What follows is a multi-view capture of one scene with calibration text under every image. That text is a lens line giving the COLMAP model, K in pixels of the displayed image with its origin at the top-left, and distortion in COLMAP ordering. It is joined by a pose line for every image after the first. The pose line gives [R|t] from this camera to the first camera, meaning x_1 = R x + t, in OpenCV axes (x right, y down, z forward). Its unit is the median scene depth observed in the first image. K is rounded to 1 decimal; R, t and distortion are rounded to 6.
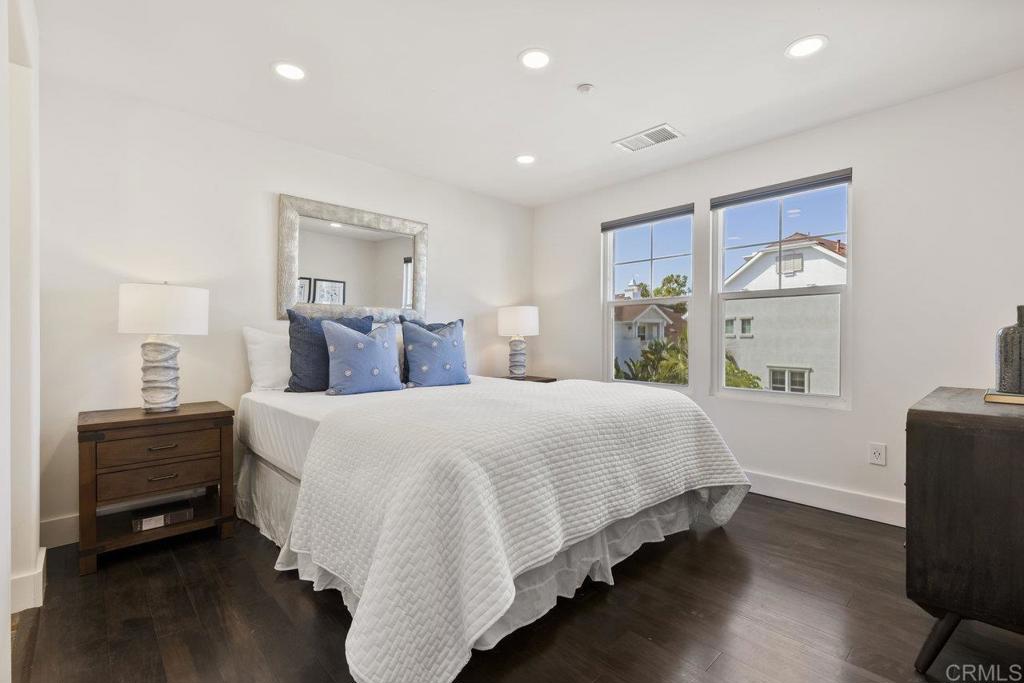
lens RADIAL K [[447.6, 0, 516.0], [0, 447.6, 338.1], [0, 0, 1]] dist [0.003507, 0.000318]
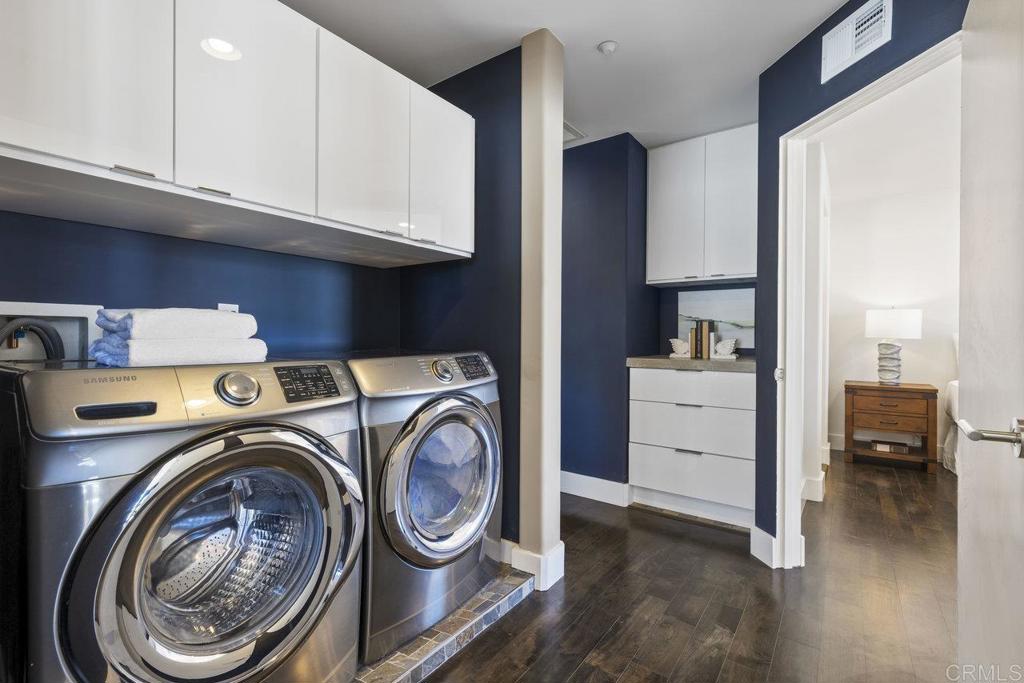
lens RADIAL K [[447.6, 0, 511.6], [0, 447.6, 340.3], [0, 0, 1]] dist [0.003507, 0.000318]
pose [[0.152639, 0.002826, -0.988278, 0.652766], [-0.011094, 0.999938, 0.001146, 0.012576], [0.988220, 0.010789, 0.152661, -0.653393]]
